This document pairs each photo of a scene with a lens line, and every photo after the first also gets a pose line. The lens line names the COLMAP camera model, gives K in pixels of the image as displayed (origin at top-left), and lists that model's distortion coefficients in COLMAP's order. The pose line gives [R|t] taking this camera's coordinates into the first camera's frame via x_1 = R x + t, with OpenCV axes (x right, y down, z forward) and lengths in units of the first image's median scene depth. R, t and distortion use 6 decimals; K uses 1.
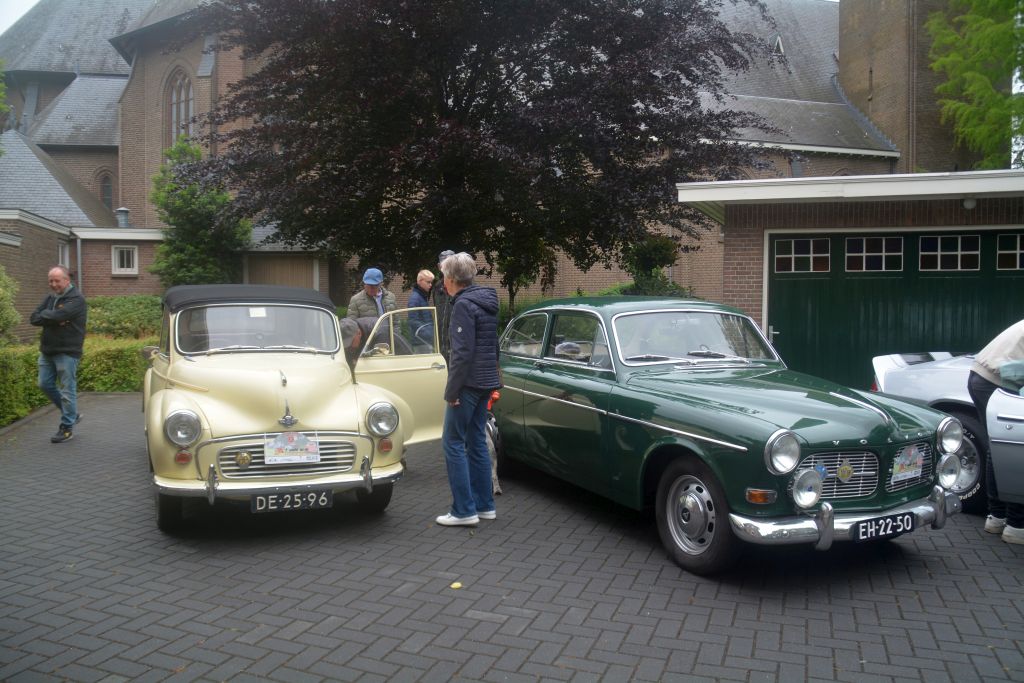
lens RADIAL K [[810.6, 0, 533.0], [0, 810.6, 341.1], [0, 0, 1]] dist [-0.217136, 0.165633]
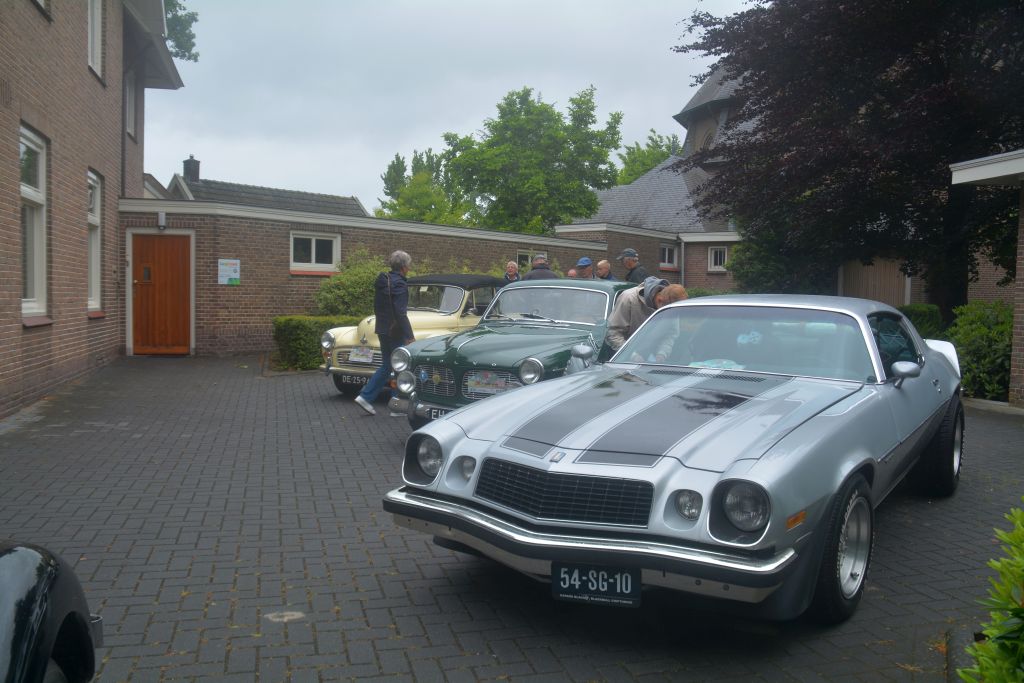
lens RADIAL K [[843.5, 0, 512.0], [0, 843.5, 341.5], [0, 0, 1]] dist [-0.141072, 0.120531]
pose [[0.560825, 0.049921, -0.826428, 1.552827], [-0.053281, 0.998288, 0.024145, 0.029084], [0.826218, 0.030492, 0.562524, 0.110963]]
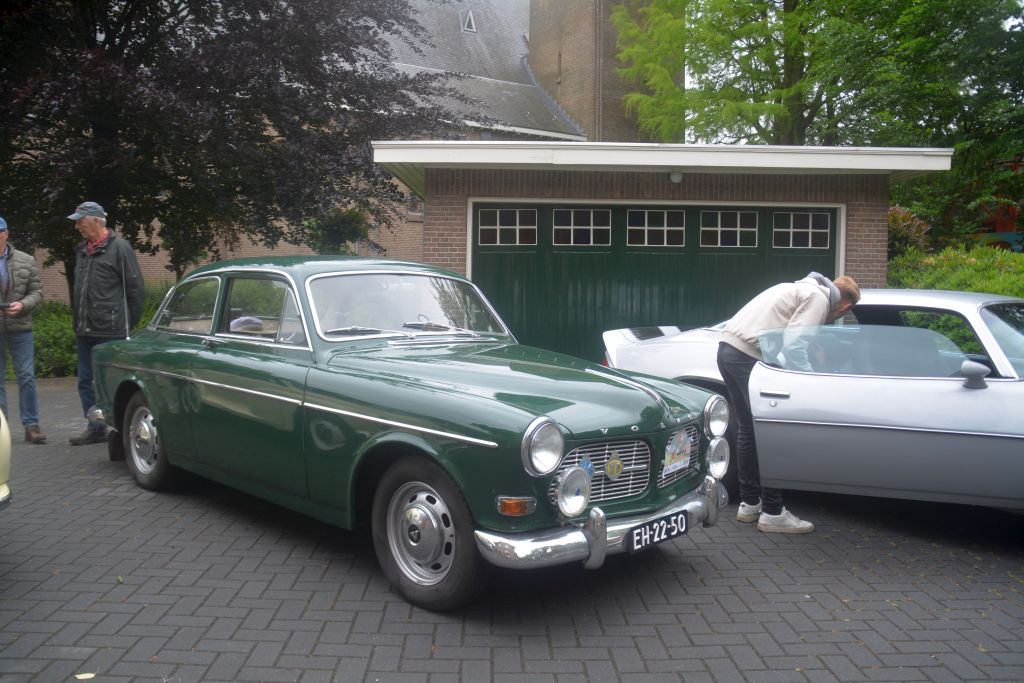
lens RADIAL K [[843.5, 0, 512.0], [0, 843.5, 341.5], [0, 0, 1]] dist [-0.141072, 0.120531]
pose [[0.937860, -0.017076, 0.346594, 0.005081], [0.011054, 0.999752, 0.019344, 0.017710], [-0.346838, -0.014311, 0.937816, 0.196130]]
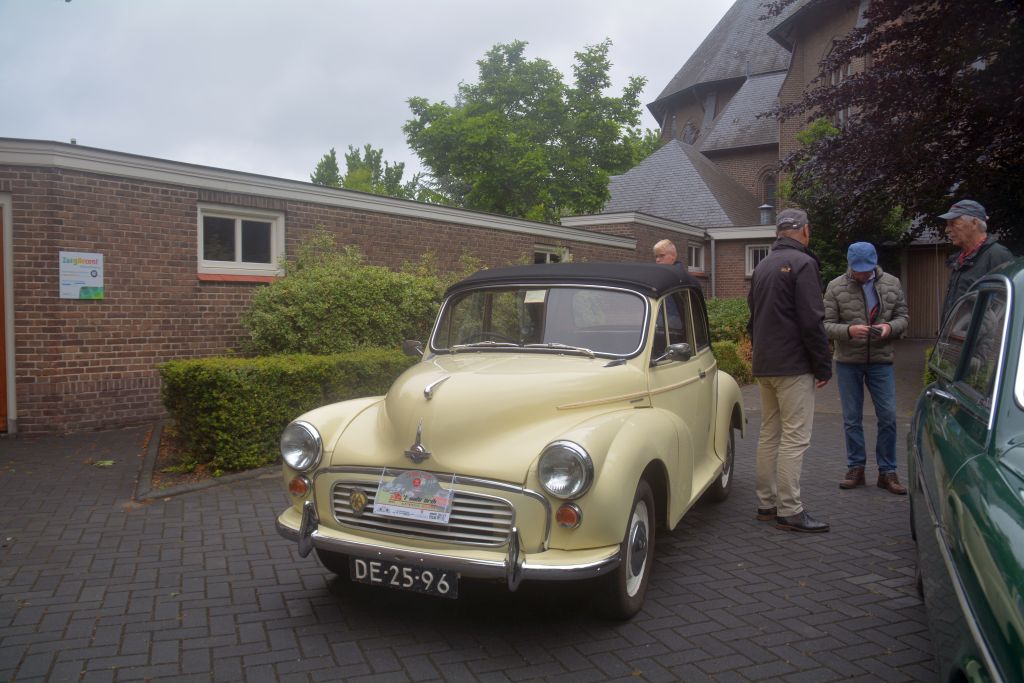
lens RADIAL K [[843.5, 0, 512.0], [0, 843.5, 341.5], [0, 0, 1]] dist [-0.141072, 0.120531]
pose [[0.635599, 0.021578, -0.771717, 0.259992], [-0.032171, 0.999481, 0.001450, 0.003884], [0.771348, 0.023905, 0.635964, 0.579091]]
